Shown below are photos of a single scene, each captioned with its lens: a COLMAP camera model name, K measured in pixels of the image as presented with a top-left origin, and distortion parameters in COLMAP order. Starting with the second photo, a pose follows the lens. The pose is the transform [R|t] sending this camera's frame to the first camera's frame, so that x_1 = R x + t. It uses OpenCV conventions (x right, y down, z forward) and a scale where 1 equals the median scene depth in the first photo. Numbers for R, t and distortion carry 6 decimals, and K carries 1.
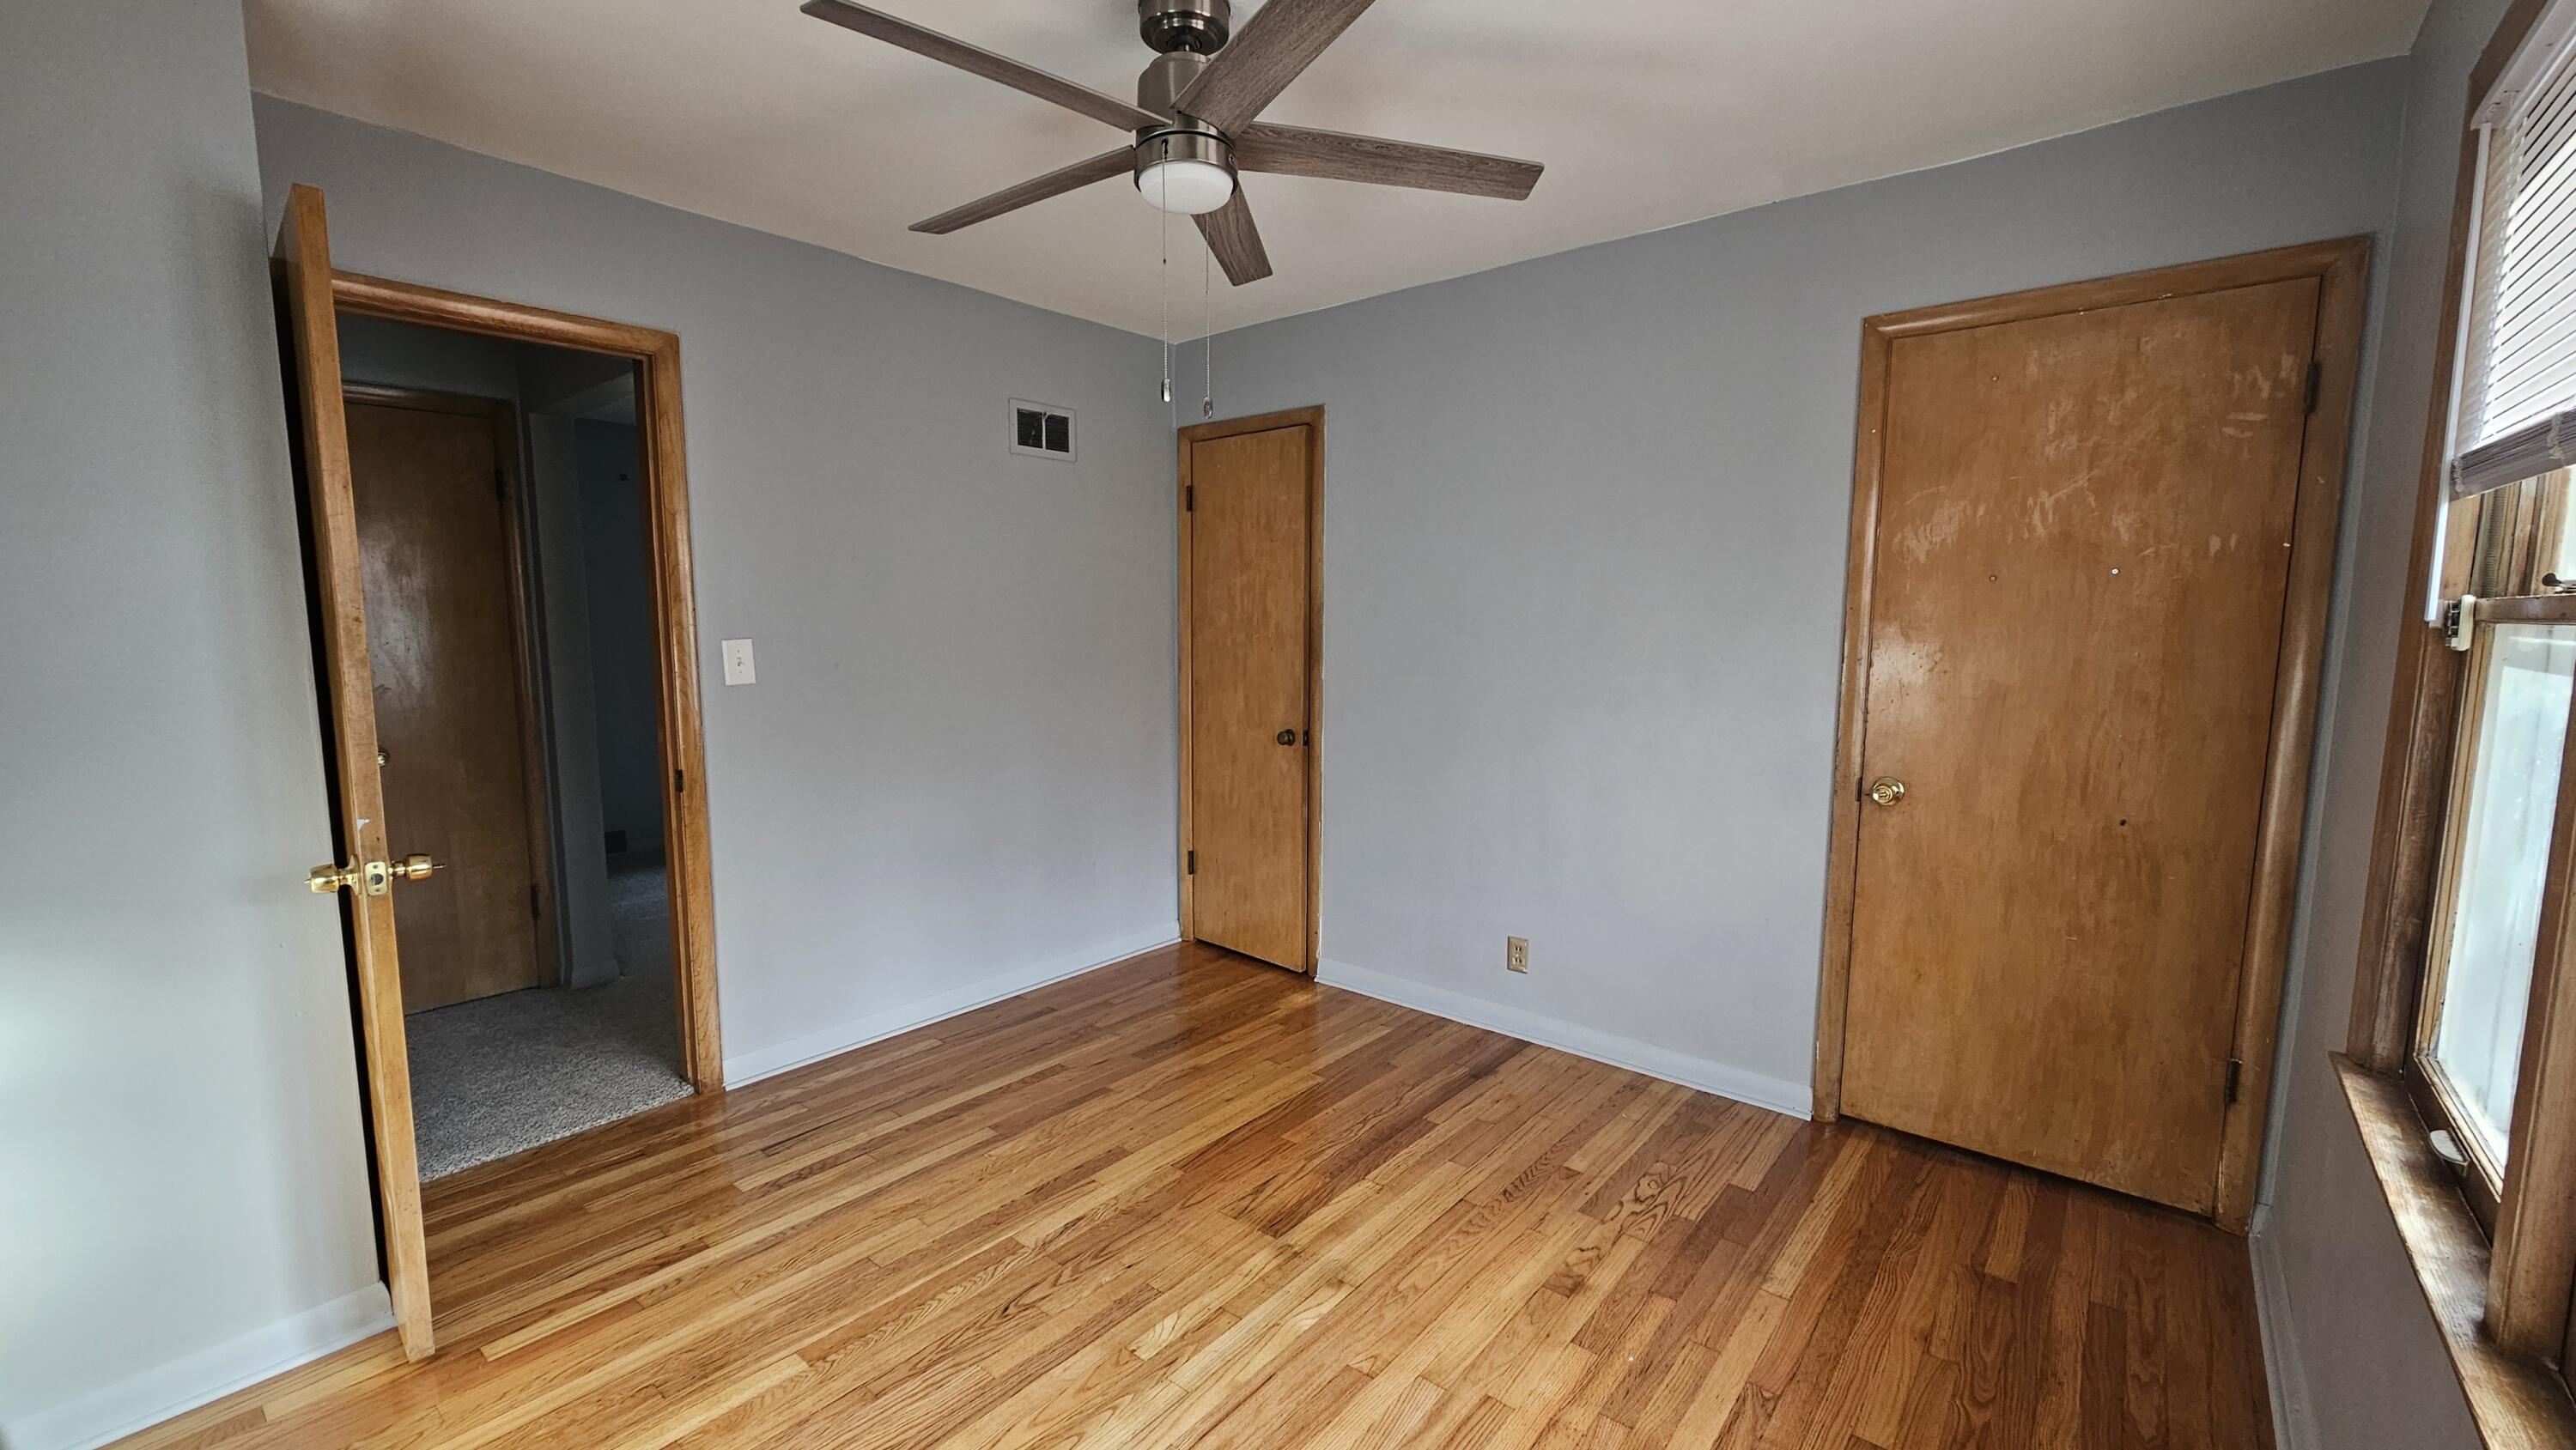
lens RADIAL K [[1051.4, 0, 1276.3], [0, 1051.4, 722.4], [0, 0, 1]] dist [0.002882, 0.000927]
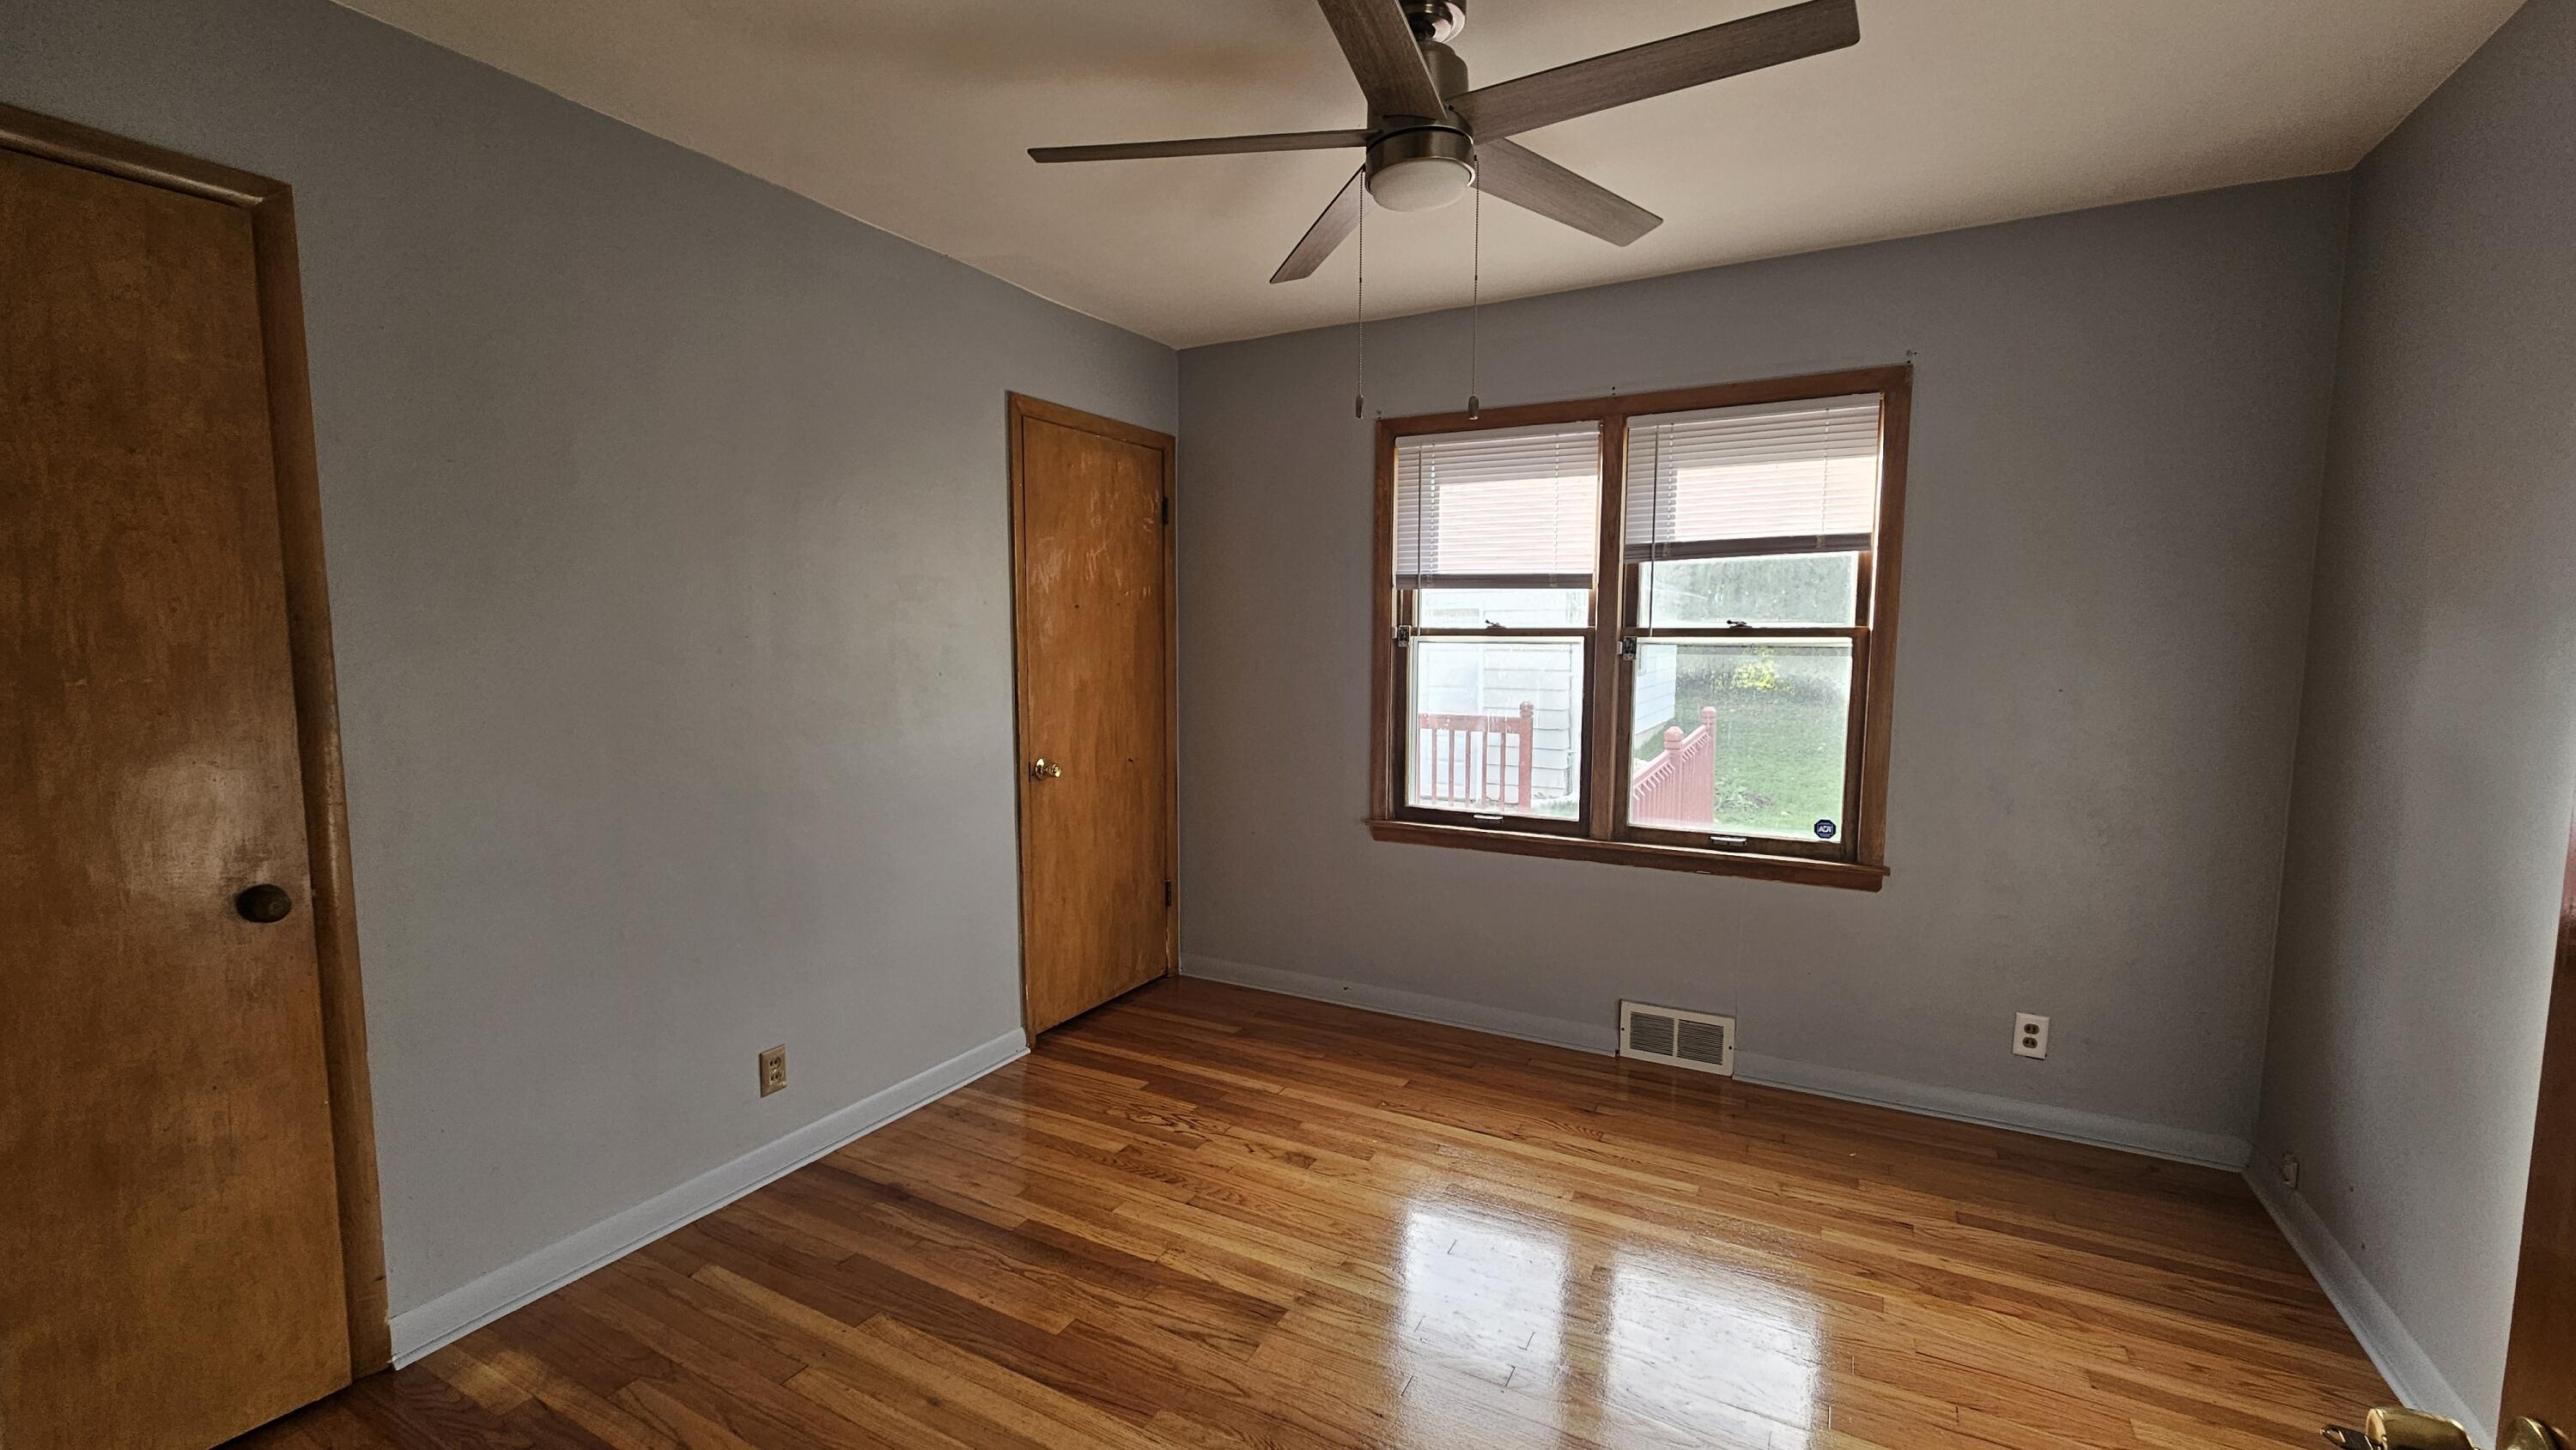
lens RADIAL K [[1051.4, 0, 1275.6], [0, 1051.4, 717.8], [0, 0, 1]] dist [0.002882, 0.000927]
pose [[-0.188111, -0.082164, 0.978705, -0.788578], [0.094504, 0.990357, 0.101306, -0.108404], [-0.977591, 0.111548, -0.178532, 1.026125]]
